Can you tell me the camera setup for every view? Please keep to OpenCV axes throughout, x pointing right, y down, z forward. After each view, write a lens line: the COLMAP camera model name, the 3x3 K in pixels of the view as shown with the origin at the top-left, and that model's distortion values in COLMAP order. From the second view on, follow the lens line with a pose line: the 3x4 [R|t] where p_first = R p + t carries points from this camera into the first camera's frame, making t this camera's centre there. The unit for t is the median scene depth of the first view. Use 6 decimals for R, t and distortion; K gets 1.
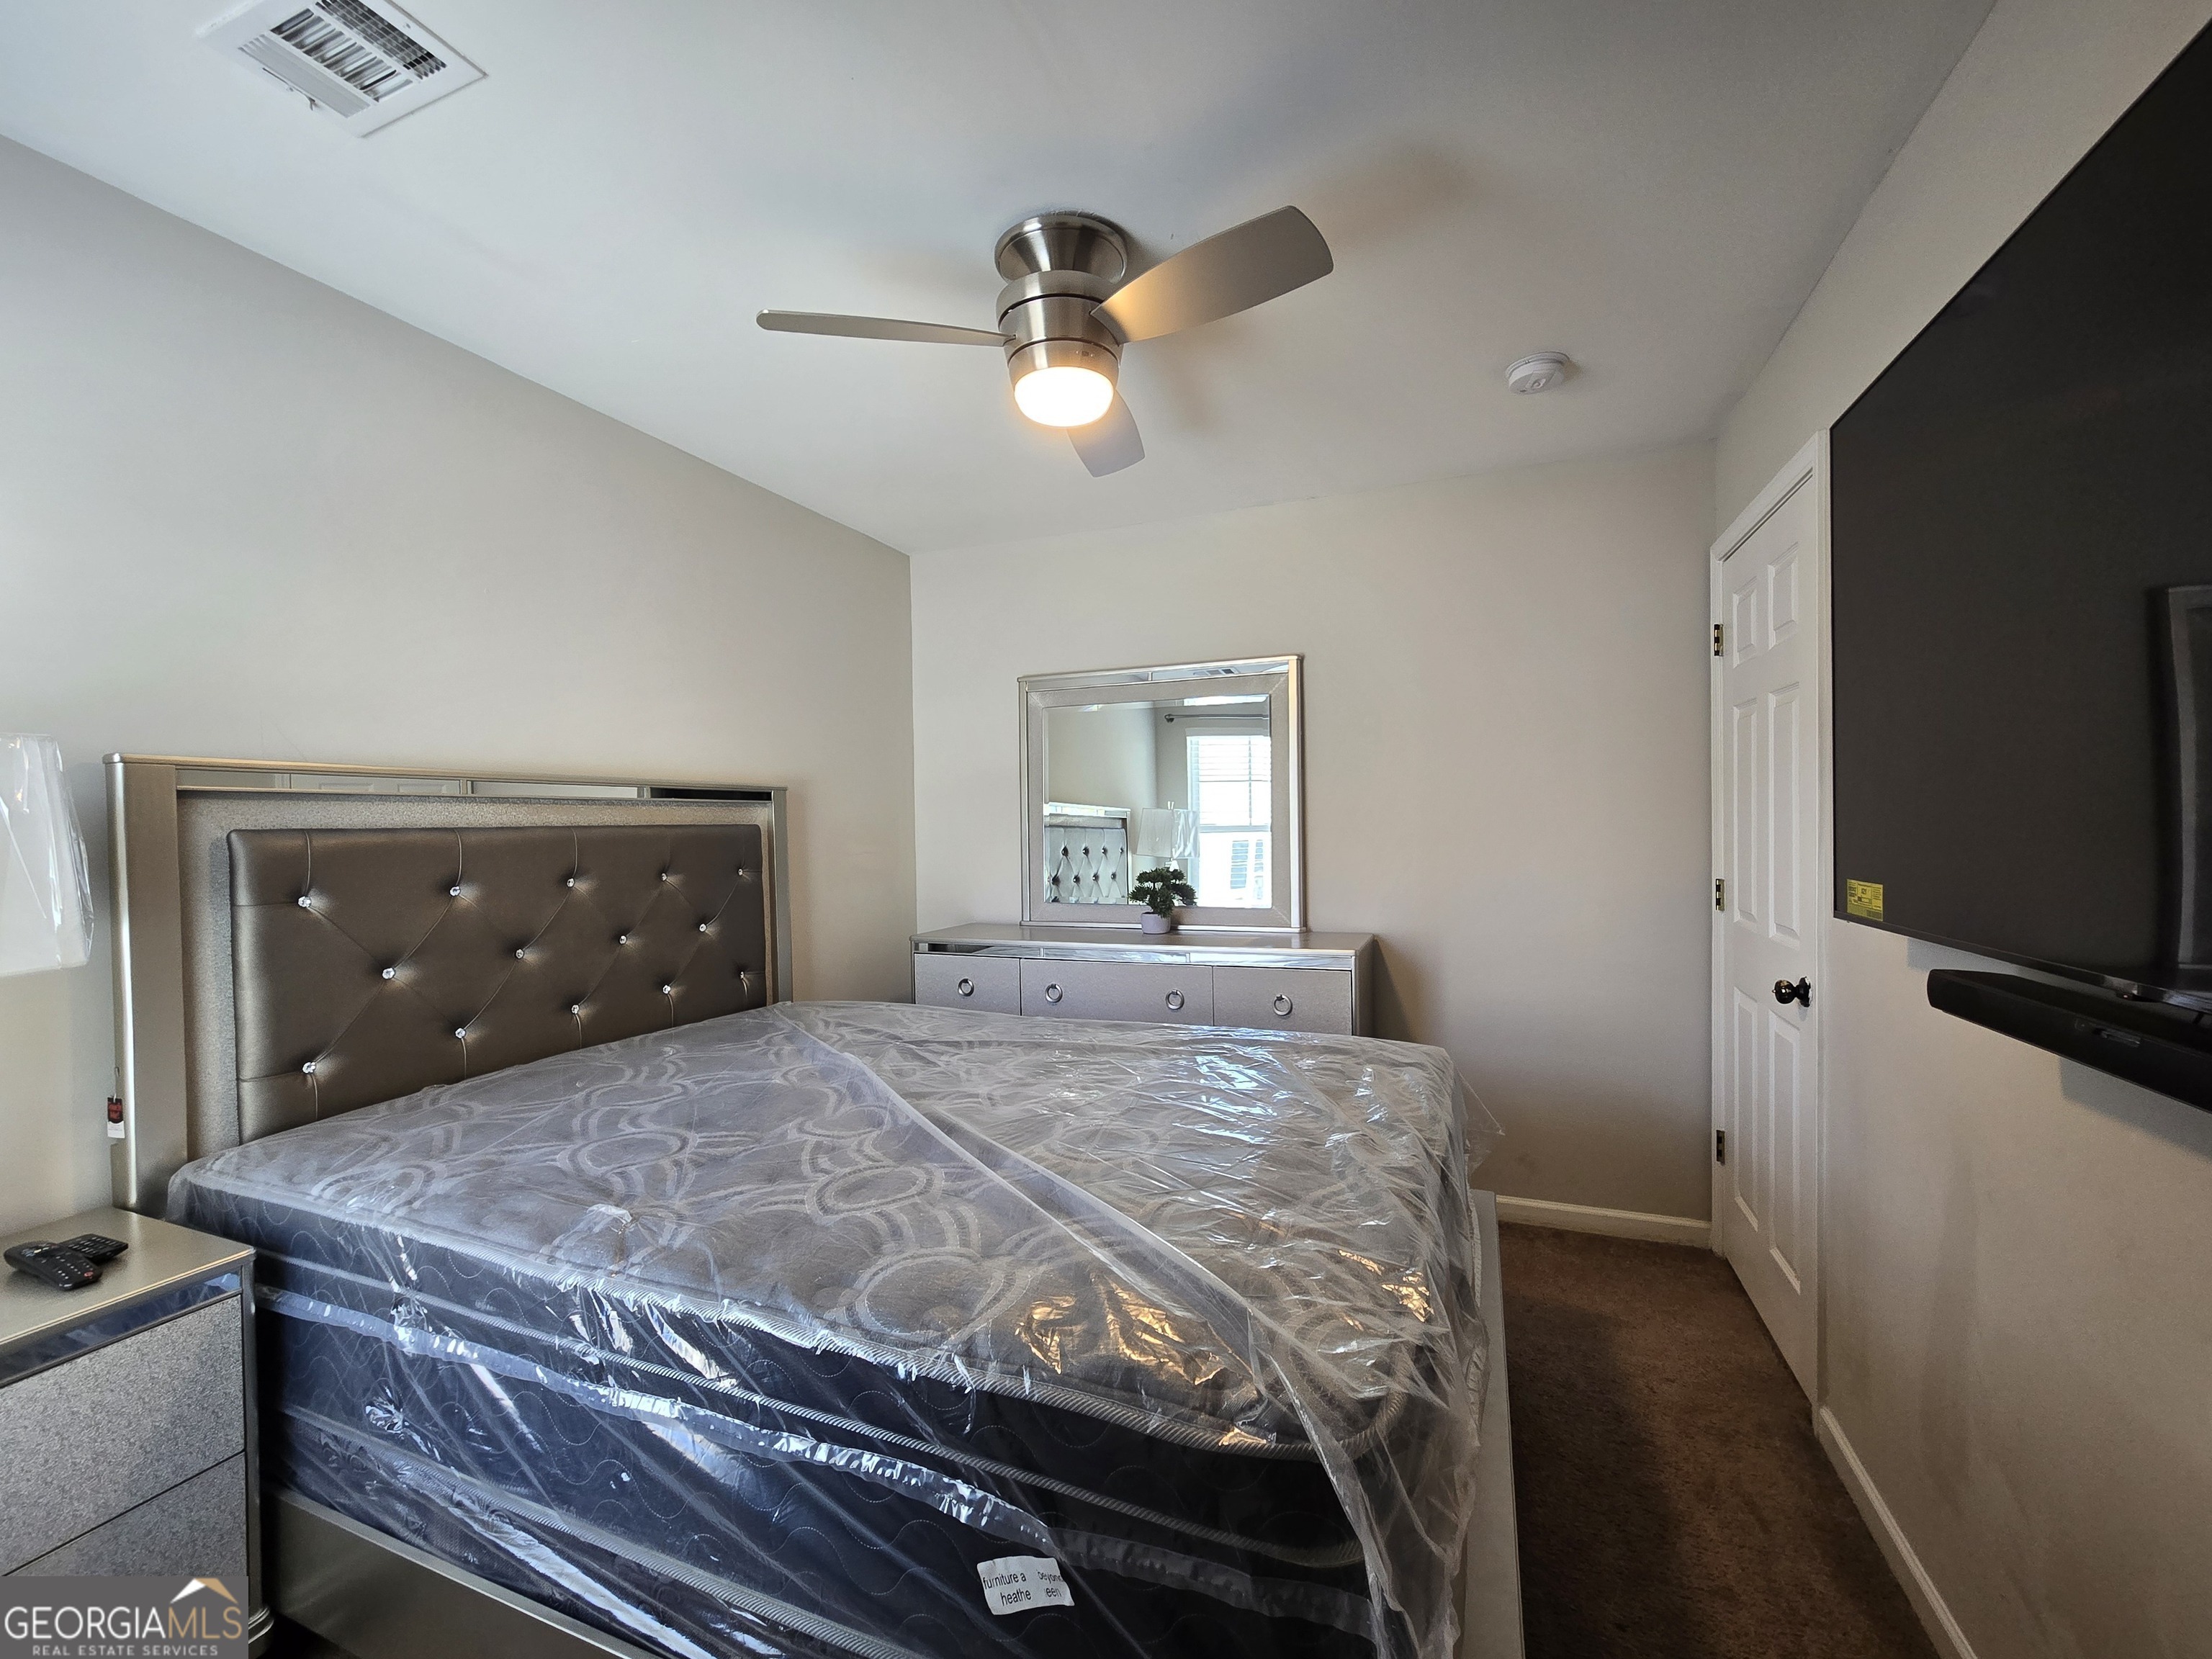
lens RADIAL K [[908.2, 0, 1120.1], [0, 908.2, 833.0], [0, 0, 1]] dist [-0.002650, 0.001021]
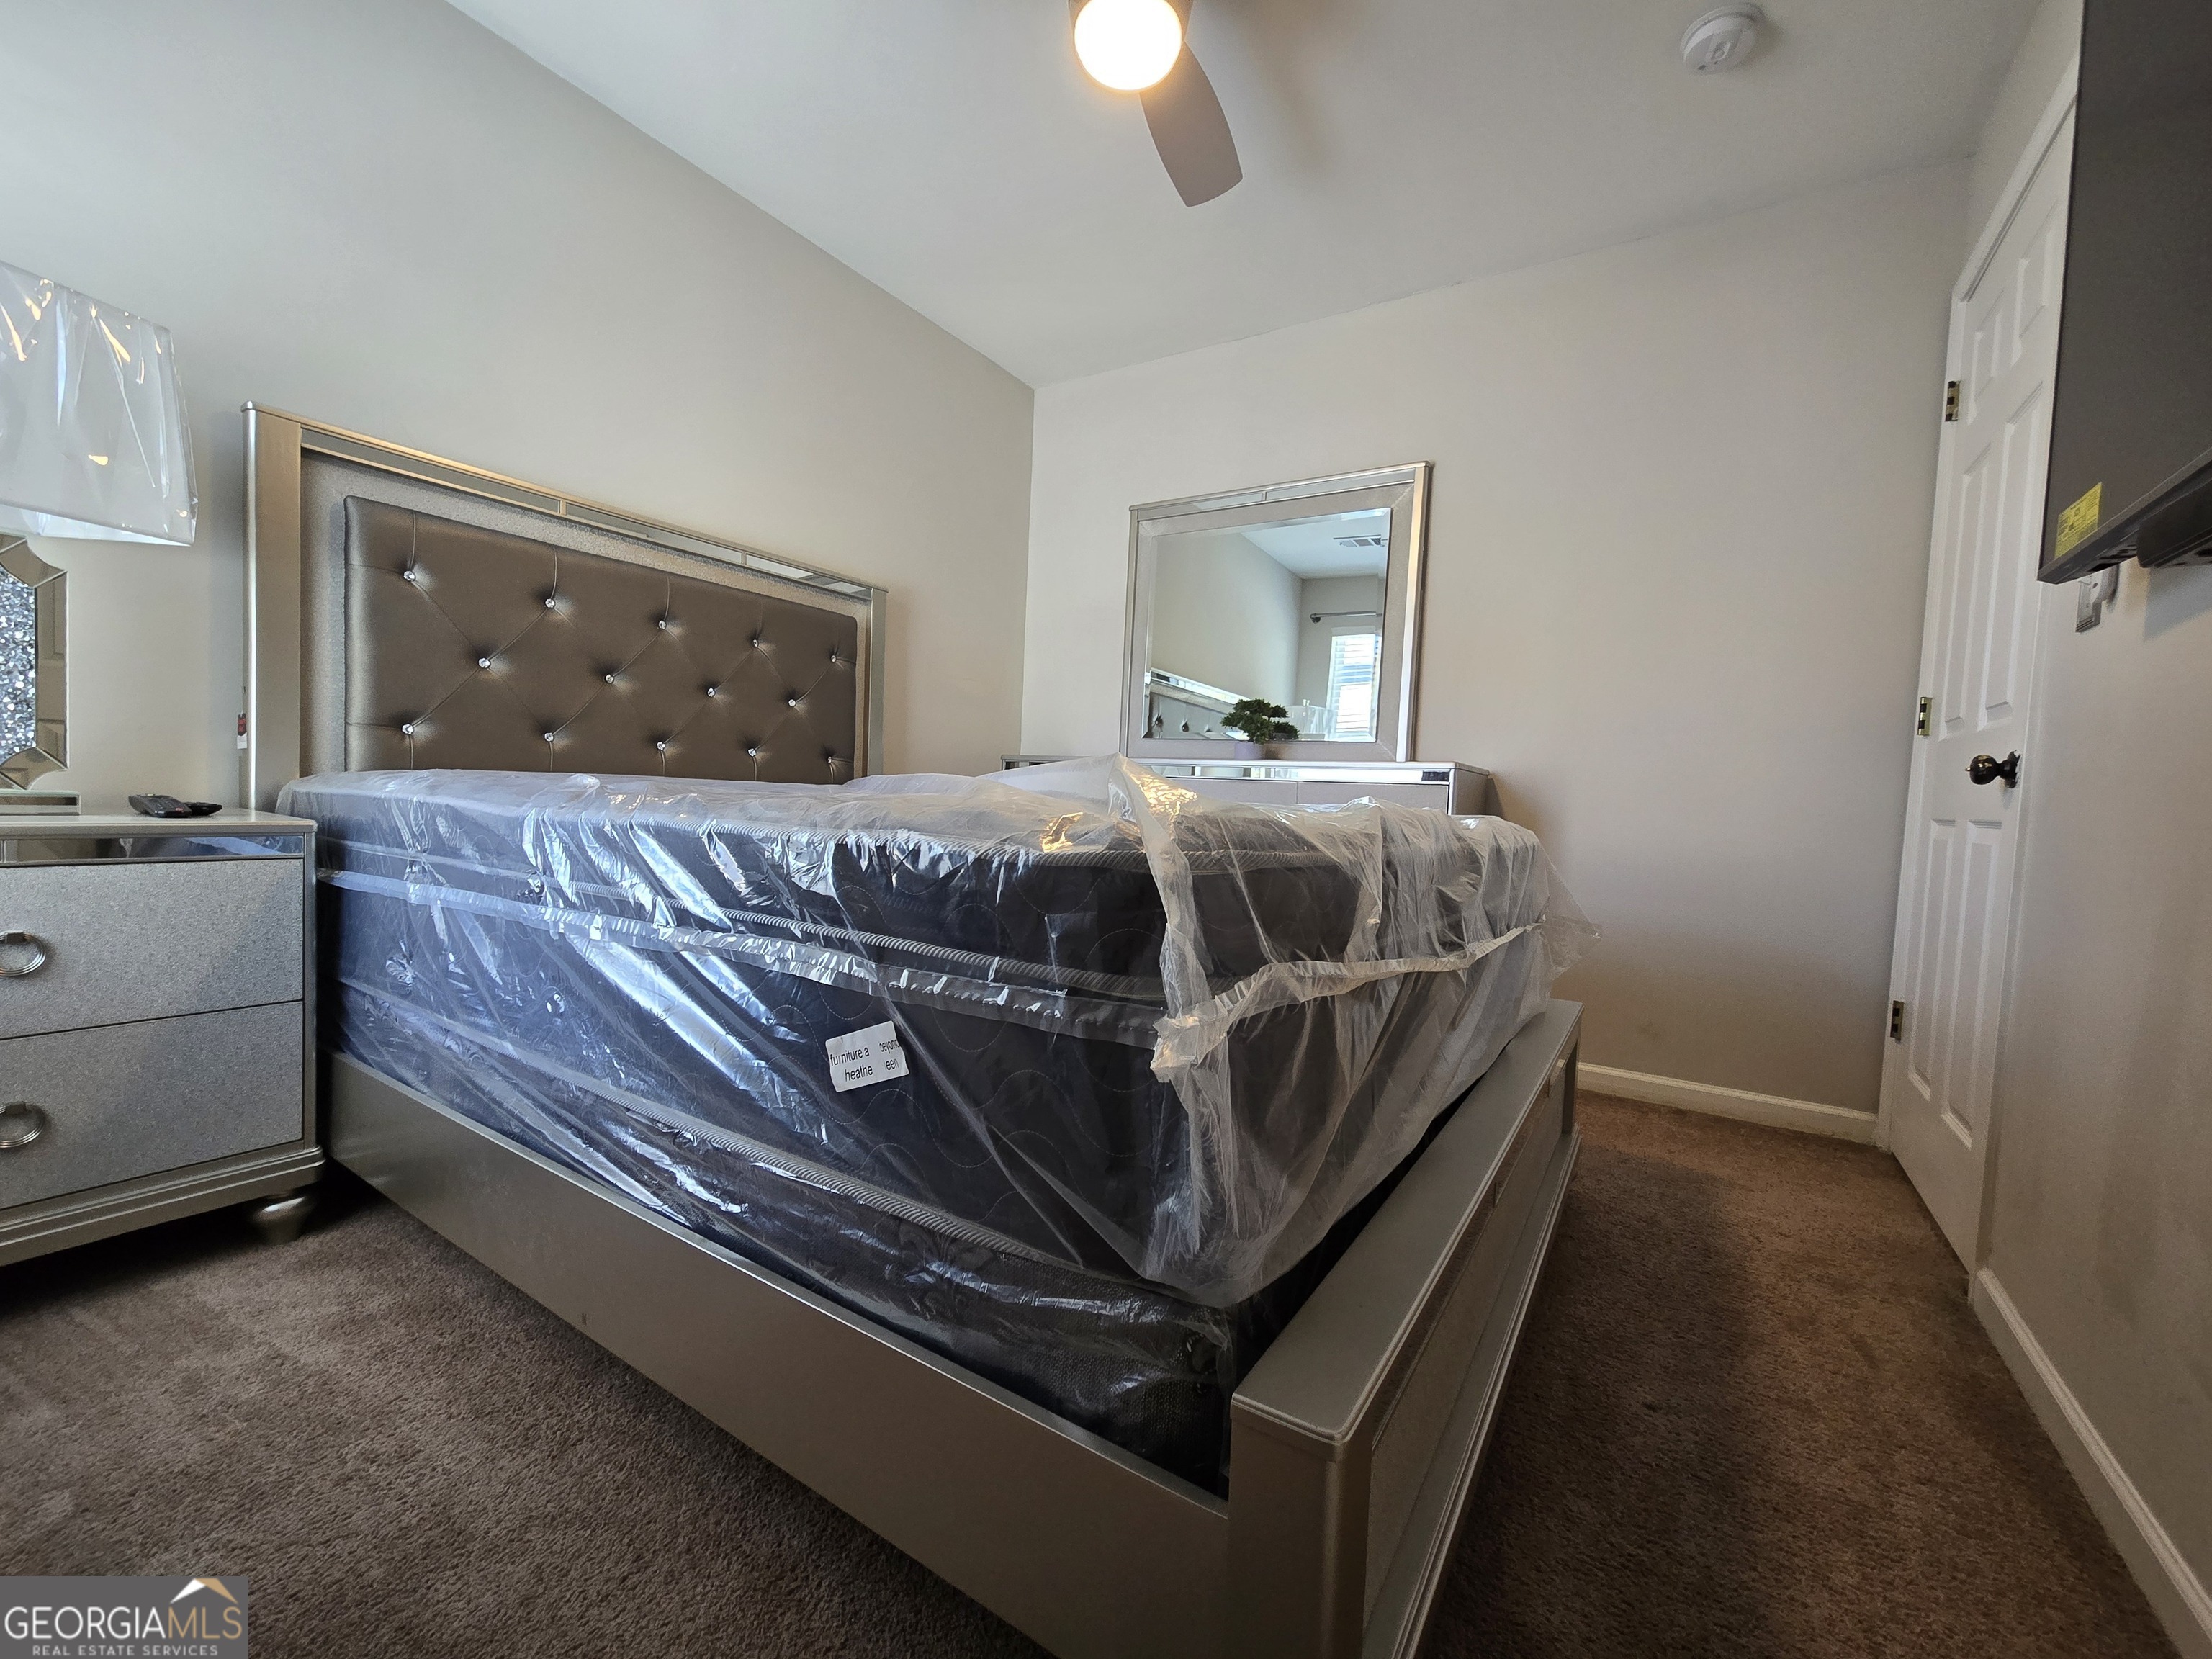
lens RADIAL K [[908.2, 0, 1115.6], [0, 908.2, 833.1], [0, 0, 1]] dist [-0.002650, 0.001021]
pose [[0.980337, 0.068382, -0.185104, 0.142981], [-0.062255, 0.997309, 0.038716, 0.266129], [0.187253, -0.026431, 0.981956, 0.073325]]
